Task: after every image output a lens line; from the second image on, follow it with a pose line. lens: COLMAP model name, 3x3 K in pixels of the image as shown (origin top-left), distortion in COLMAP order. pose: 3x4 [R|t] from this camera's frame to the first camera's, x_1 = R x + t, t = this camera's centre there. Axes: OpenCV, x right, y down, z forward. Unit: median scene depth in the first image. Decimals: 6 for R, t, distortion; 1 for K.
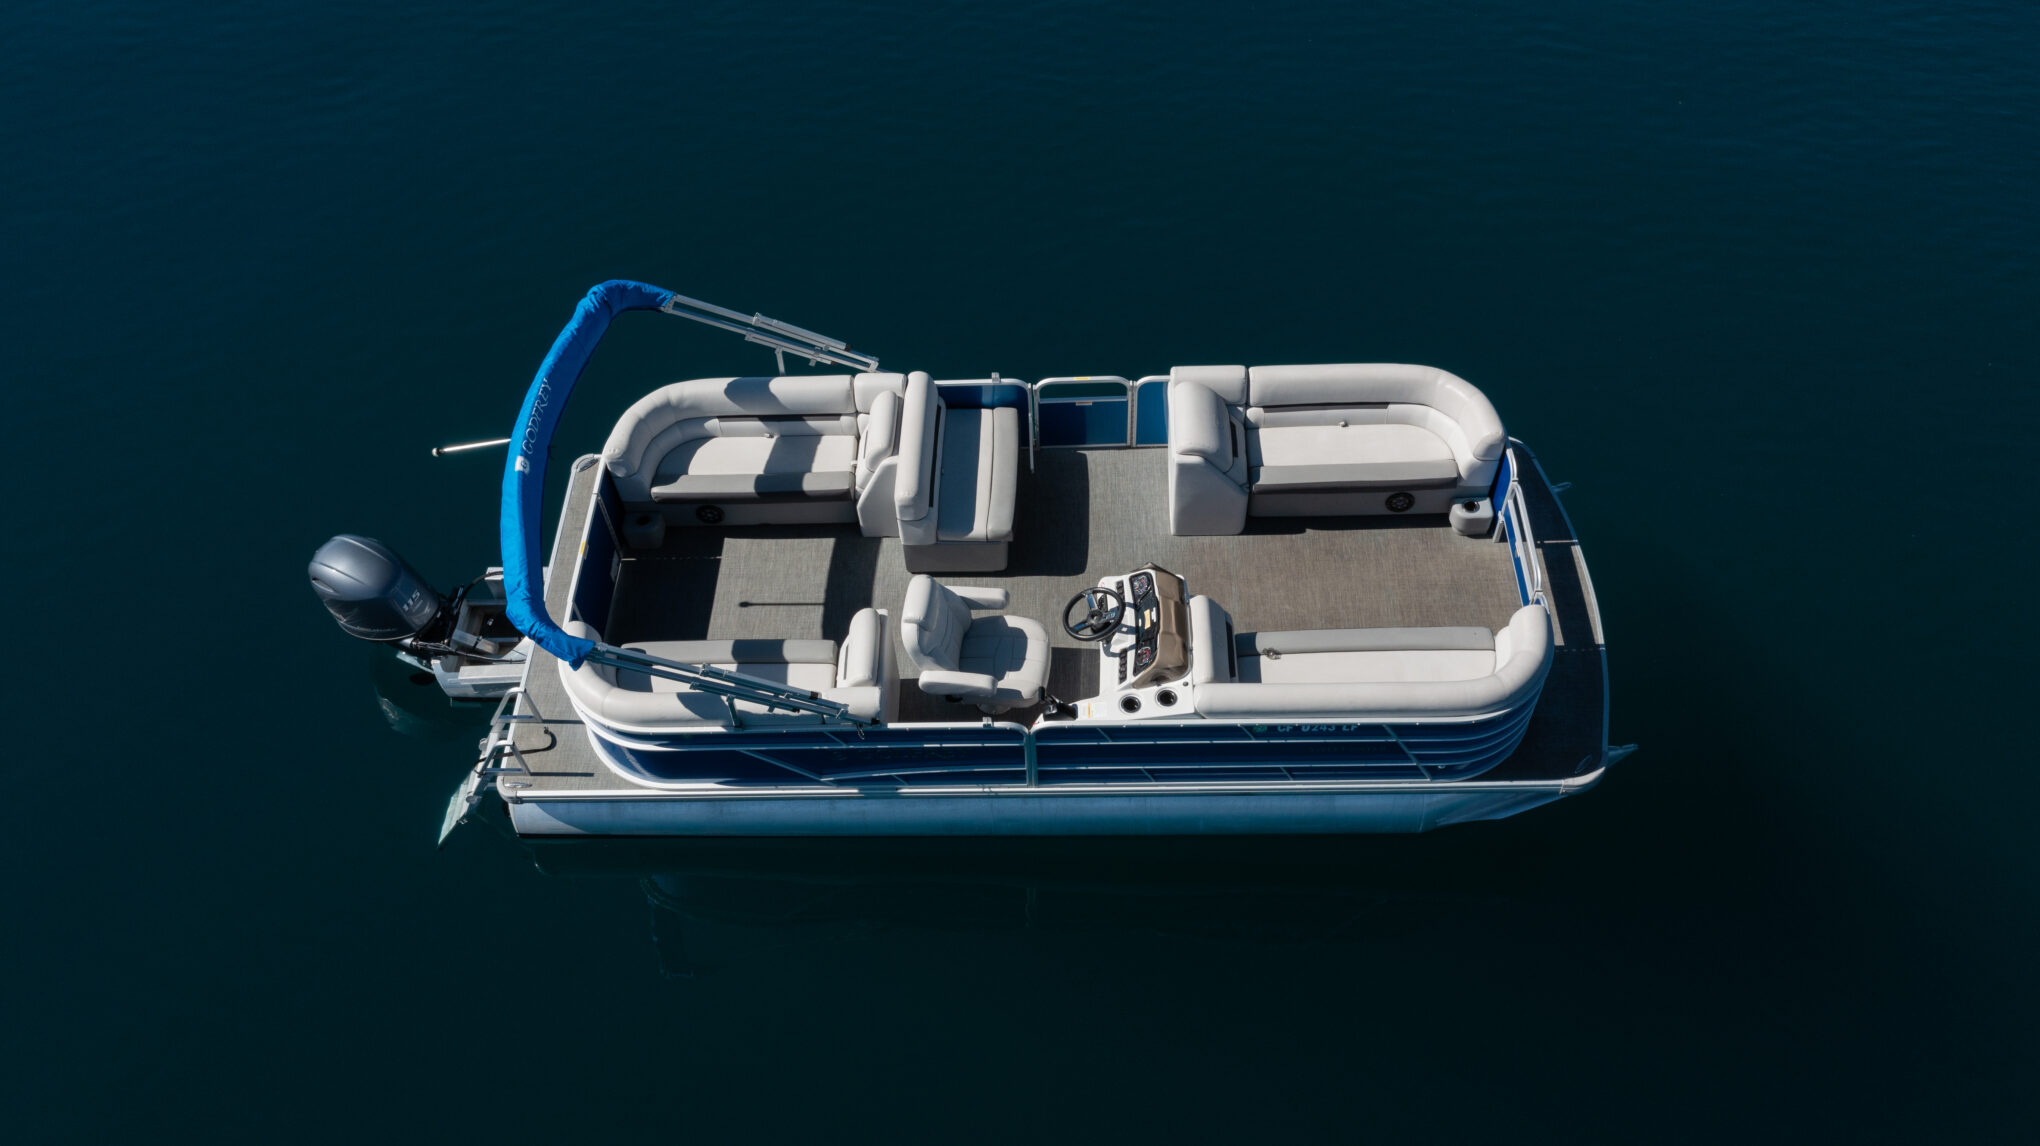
lens RADIAL K [[1649.6, 0, 1015.0], [0, 1649.6, 564.6], [0, 0, 1]] dist [0.000665, 0.001474]
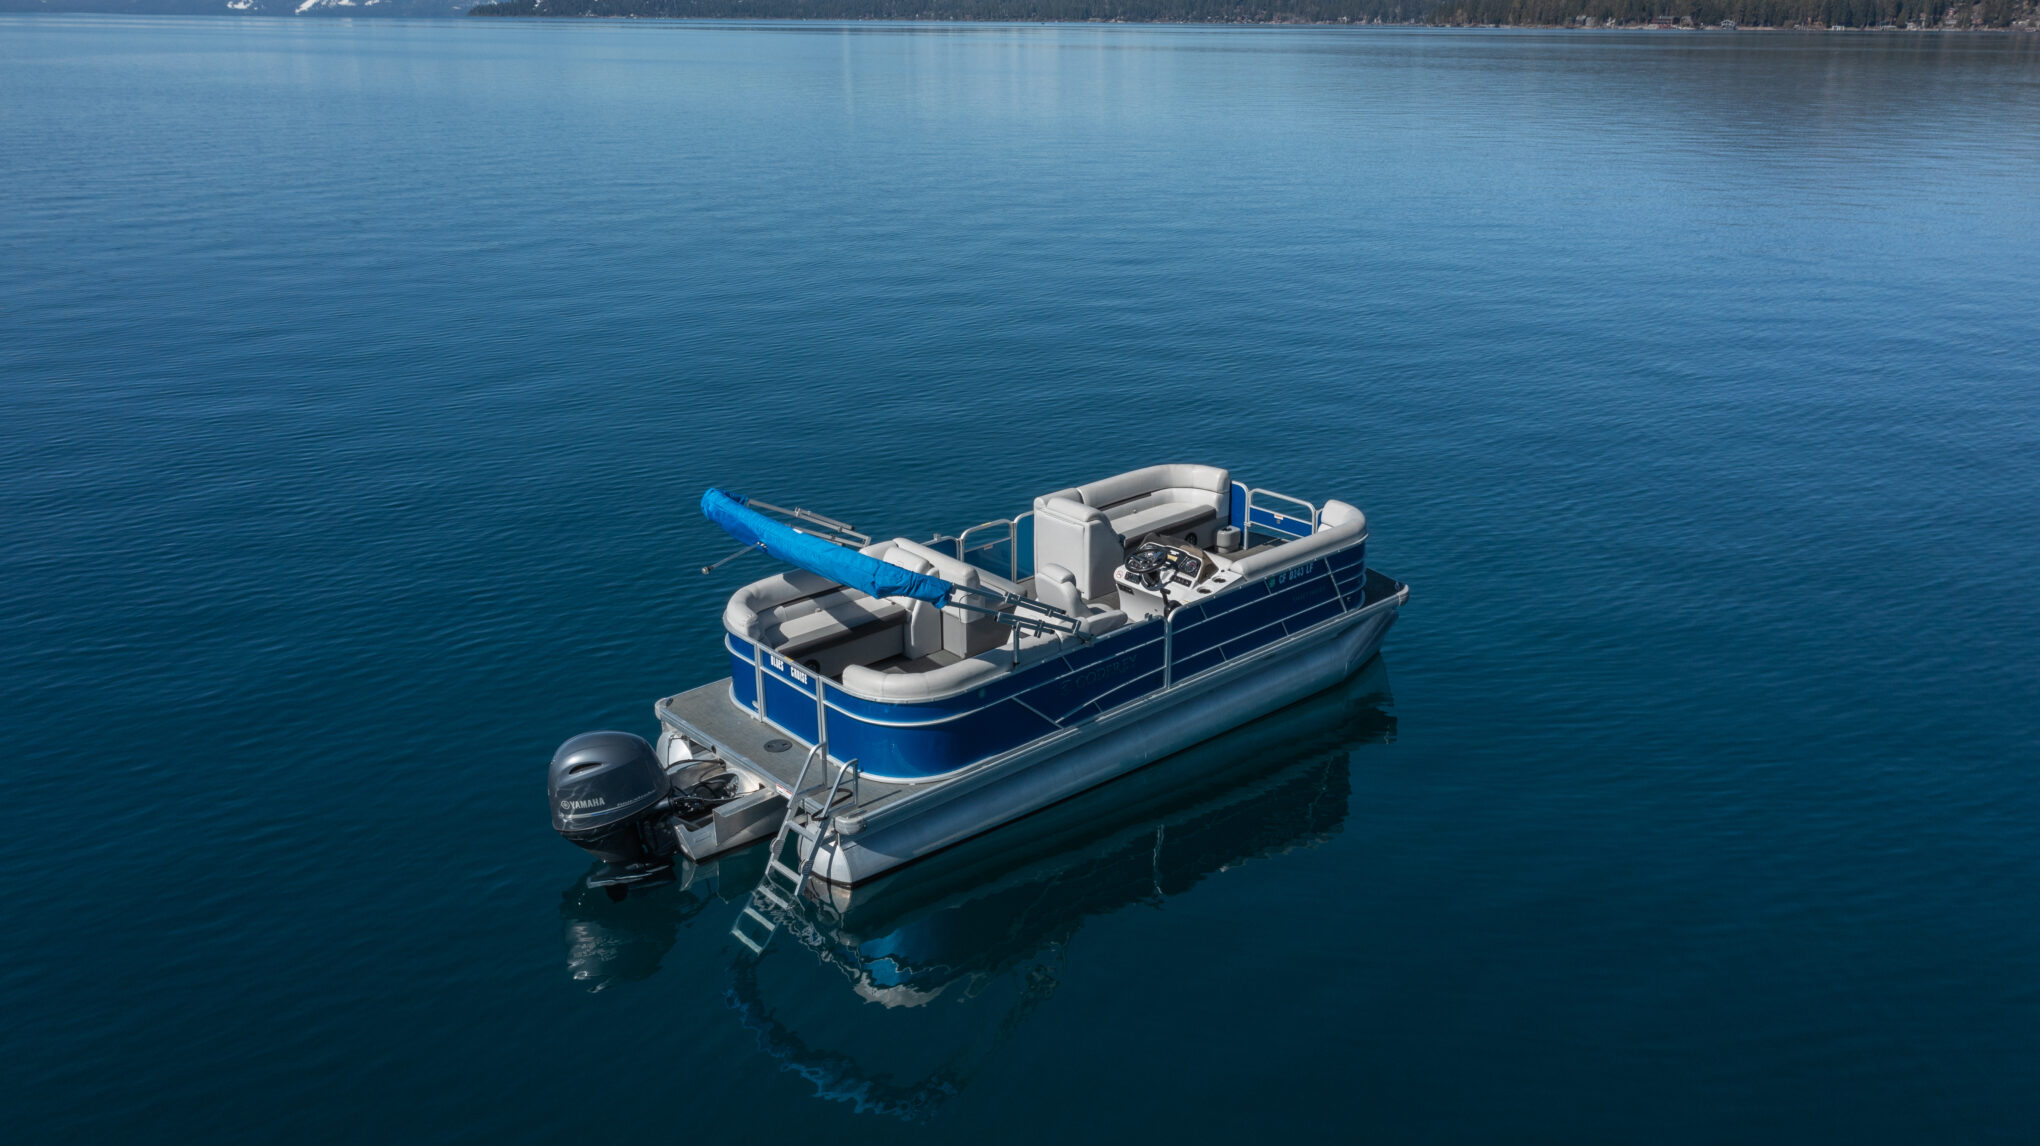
lens RADIAL K [[1649.6, 0, 1036.1], [0, 1649.6, 575.5], [0, 0, 1]] dist [0.000665, 0.001474]
pose [[0.736460, -0.209481, 0.643230, -0.859972], [0.523850, 0.778226, -0.346331, 0.440403], [-0.428028, 0.592015, 0.682869, 0.041395]]
